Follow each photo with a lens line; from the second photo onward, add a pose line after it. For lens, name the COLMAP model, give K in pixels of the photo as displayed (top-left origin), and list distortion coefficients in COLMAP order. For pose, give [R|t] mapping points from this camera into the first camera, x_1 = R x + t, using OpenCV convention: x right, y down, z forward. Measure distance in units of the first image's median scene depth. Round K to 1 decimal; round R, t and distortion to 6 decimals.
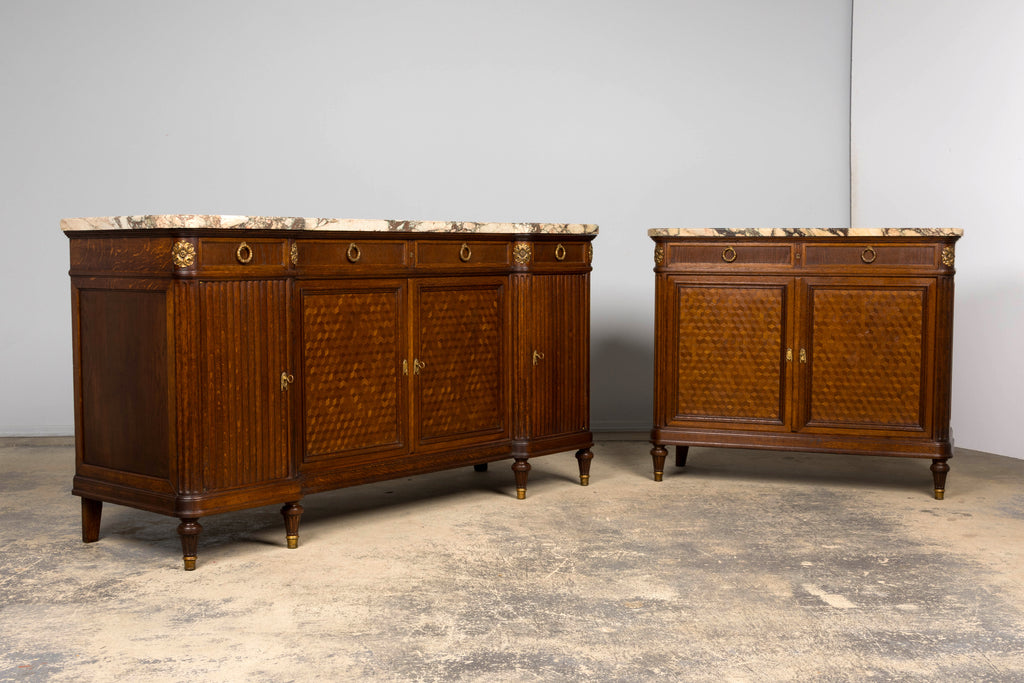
lens RADIAL K [[1323.3, 0, 493.3], [0, 1323.3, 349.5], [0, 0, 1]] dist [-0.029988, 0.054212]
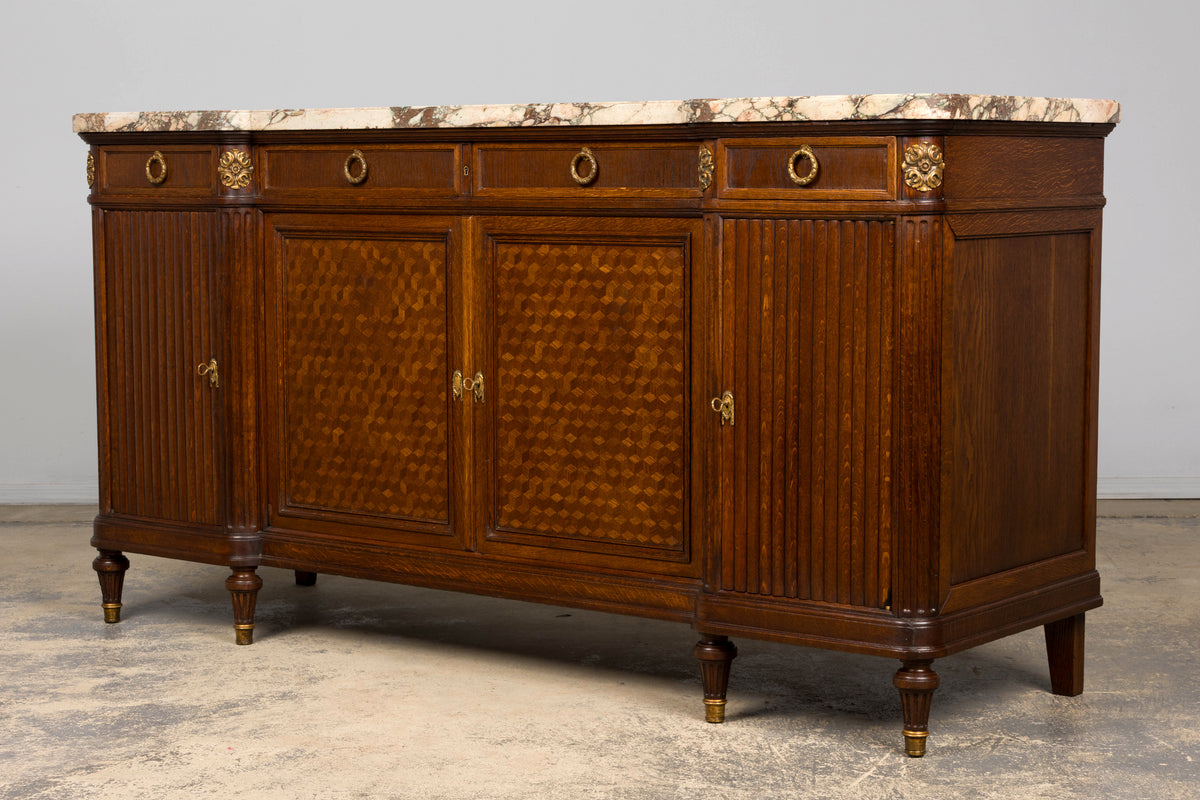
lens RADIAL K [[2462.0, 0, 566.7], [0, 2462.0, 414.4], [0, 0, 1]] dist [-0.034305, 0.220470]
pose [[0.062470, 0.101858, -0.992836, 0.974800], [-0.069918, 0.992781, 0.097453, -0.078598], [0.995595, 0.063329, 0.069141, 1.042971]]
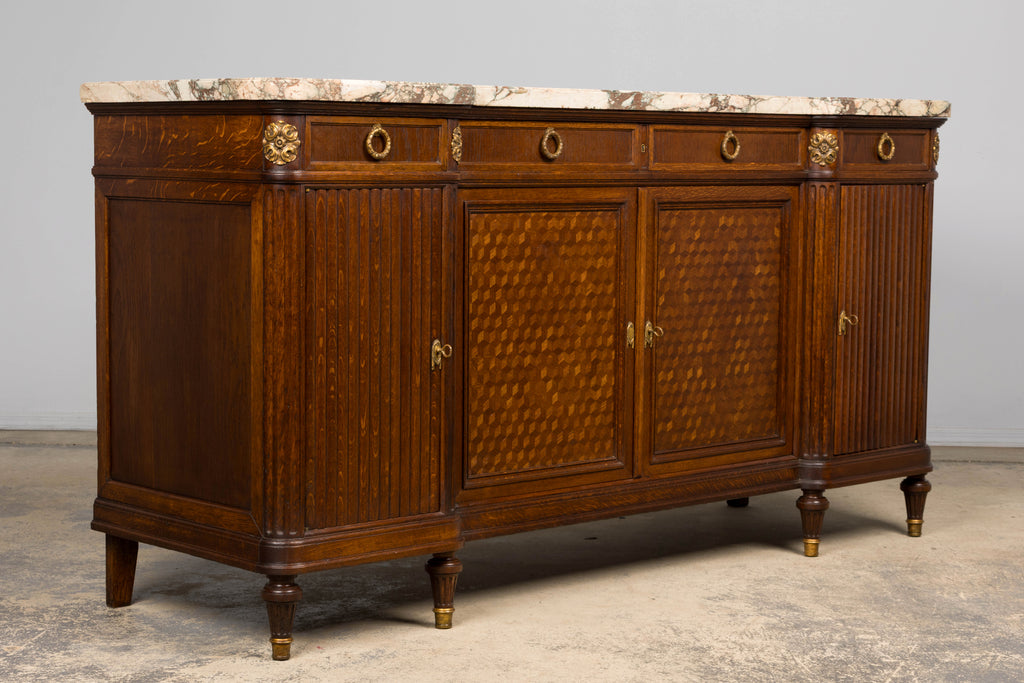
lens RADIAL K [[2100.9, 0, 483.6], [0, 2100.9, 353.7], [0, 0, 1]] dist [-0.034305, 0.220470]
pose [[0.994074, 0.022159, -0.106422, -0.032522], [-0.019367, 0.999442, 0.027199, -0.002876], [0.106965, -0.024977, 0.993949, 0.041037]]
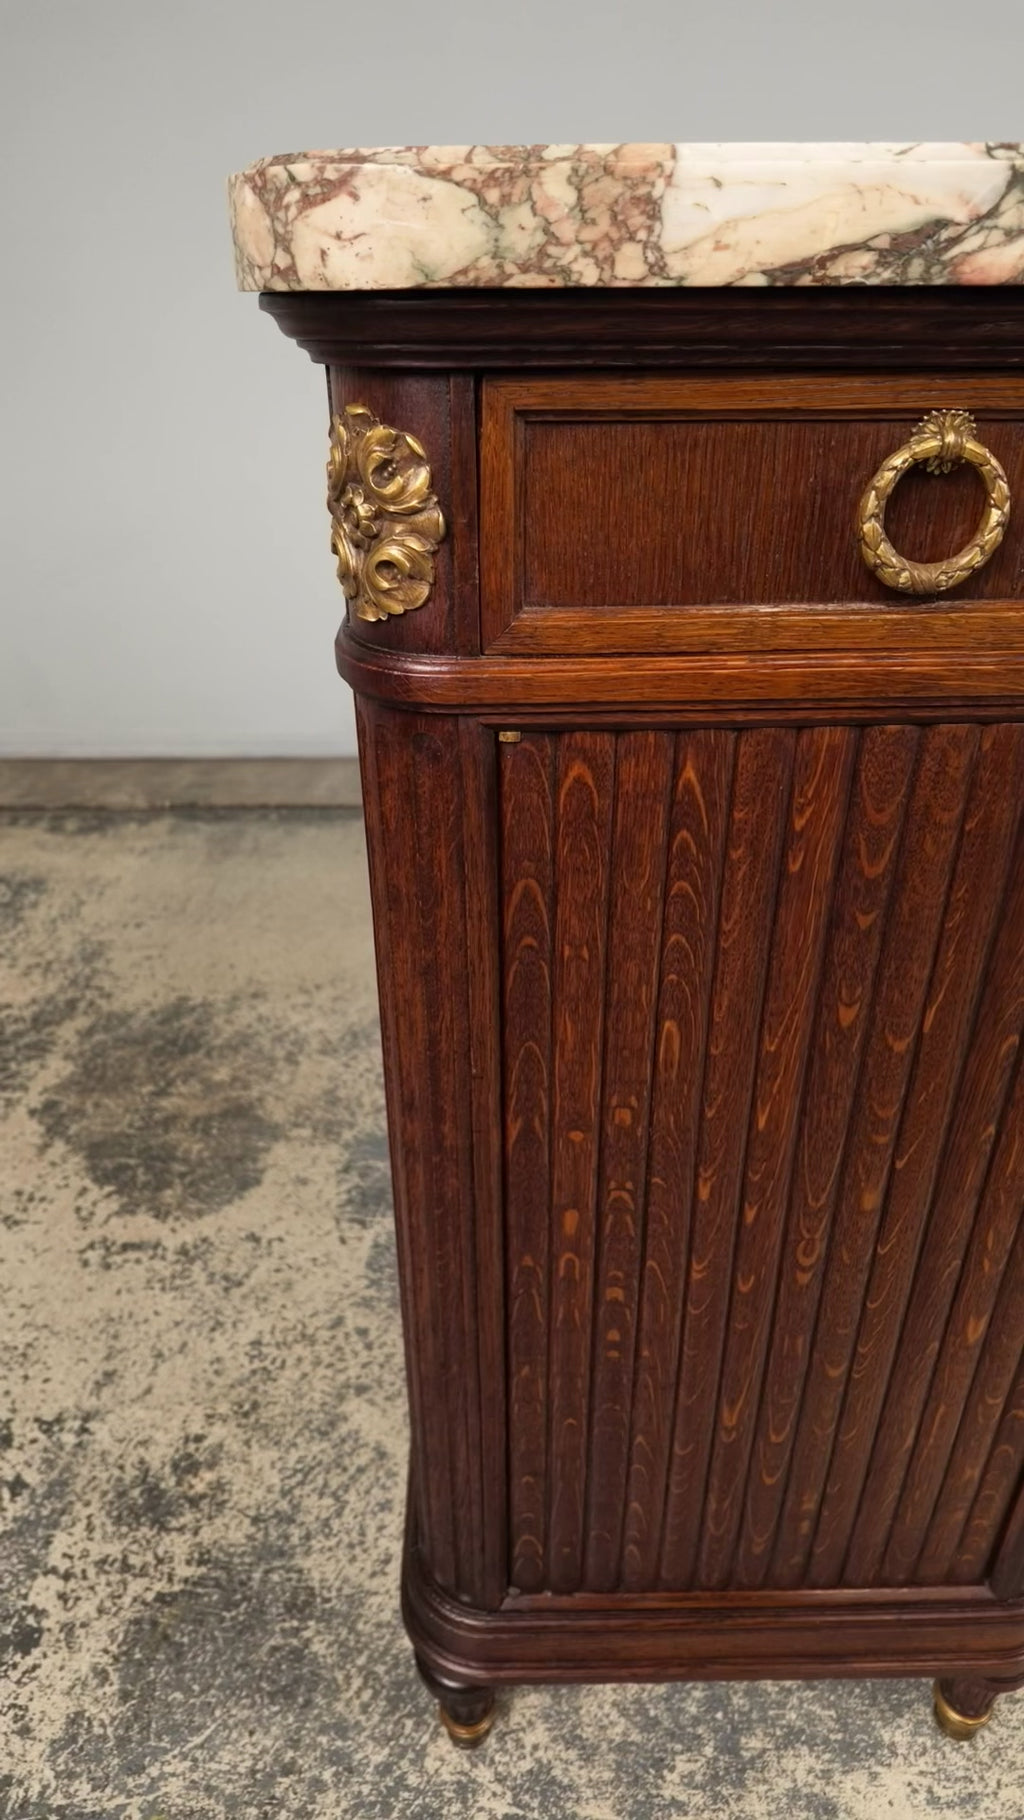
lens RADIAL K [[1105.4, 0, 502.5], [0, 1105.4, 908.0], [0, 0, 1]] dist [0.003886, -0.025701]
pose [[0.661193, 0.359941, -0.658230, -0.124433], [-0.045733, 0.895094, 0.443527, -0.077145], [0.748821, -0.263154, 0.608291, 0.831132]]
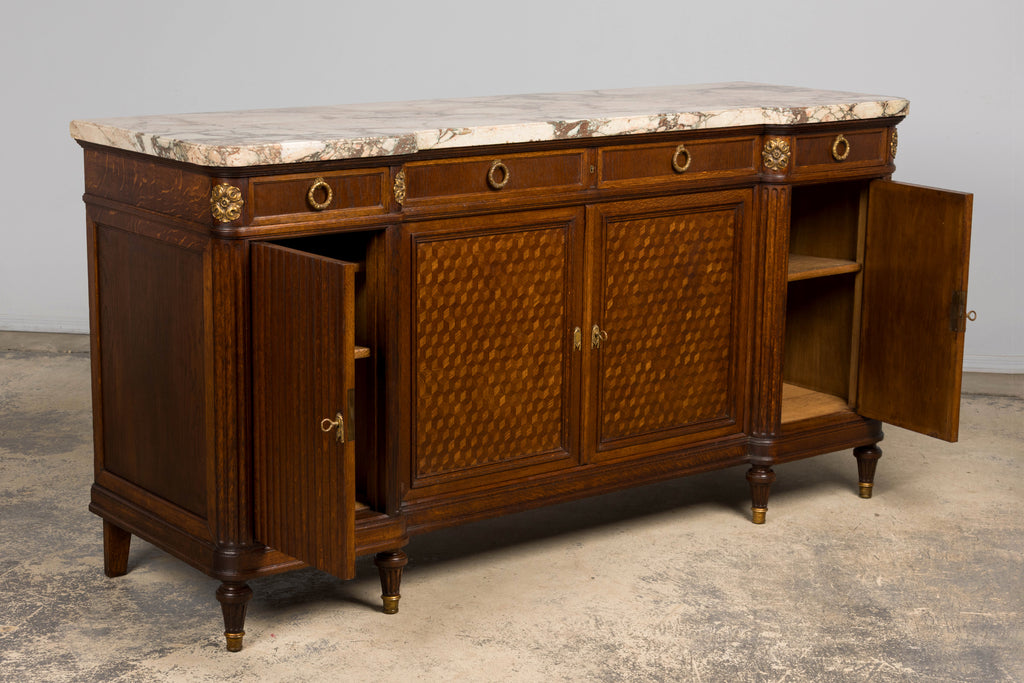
lens RADIAL K [[1950.9, 0, 465.2], [0, 1950.9, 344.0], [0, 0, 1]] dist [0.005122, -0.098543]
pose [[0.978648, 0.055321, -0.197957, 0.076999], [-0.026762, 0.989196, 0.144137, -0.131612], [0.203792, -0.135761, 0.969555, 0.043585]]
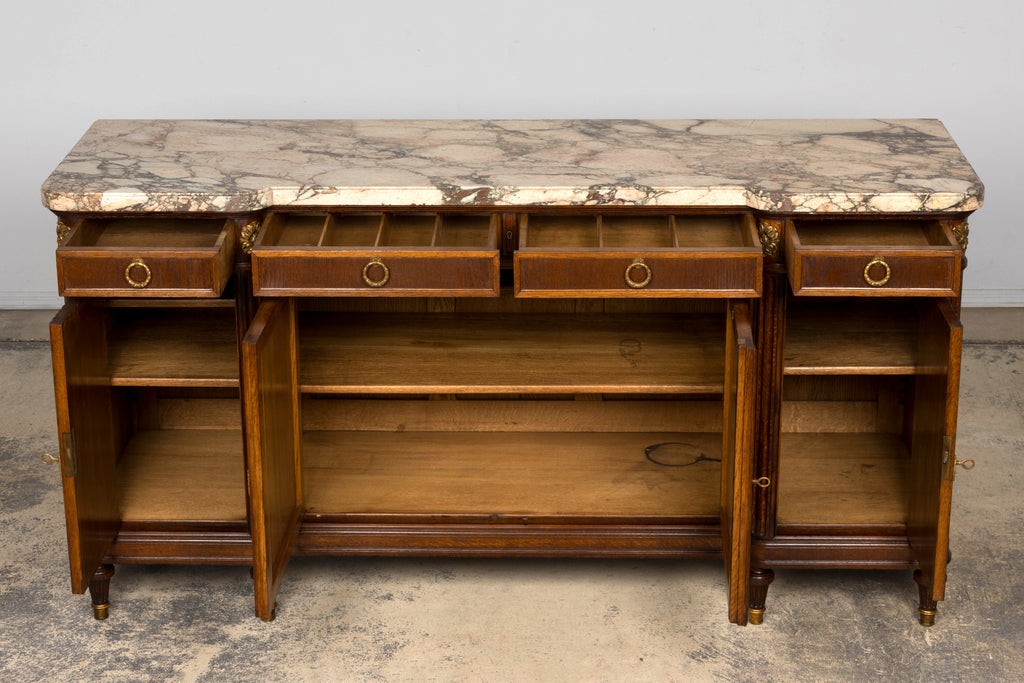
lens RADIAL K [[2100.9, 0, 483.6], [0, 2100.9, 353.7], [0, 0, 1]] dist [-0.034305, 0.220470]
pose [[0.637564, 0.269226, -0.721823, 0.707547], [-0.047967, 0.949004, 0.311592, -0.349530], [0.768902, -0.164037, 0.617965, 0.389770]]
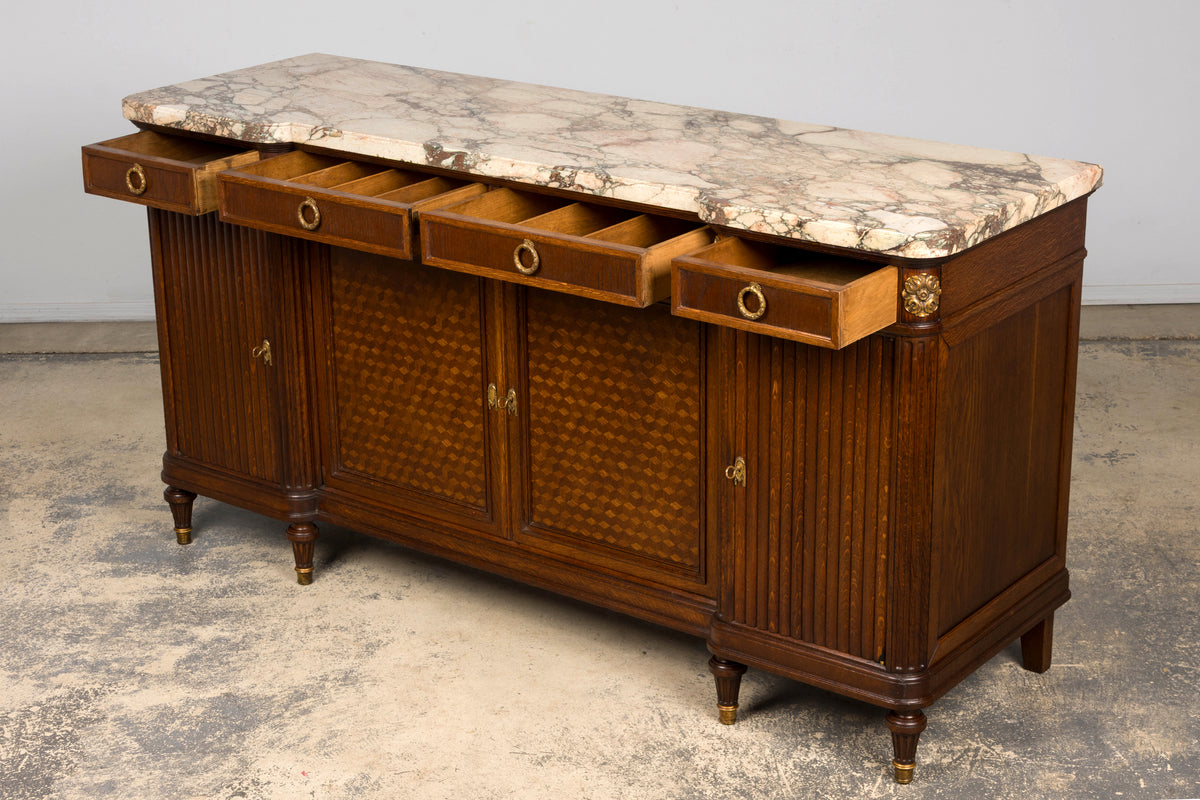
lens RADIAL K [[2260.6, 0, 600.6], [0, 2260.6, 380.1], [0, 0, 1]] dist [-0.021256, 0.126215]
pose [[0.079478, 0.327441, -0.941523, 0.928224], [-0.059065, 0.944398, 0.323455, -0.338178], [0.995085, 0.029904, 0.094400, 1.018641]]
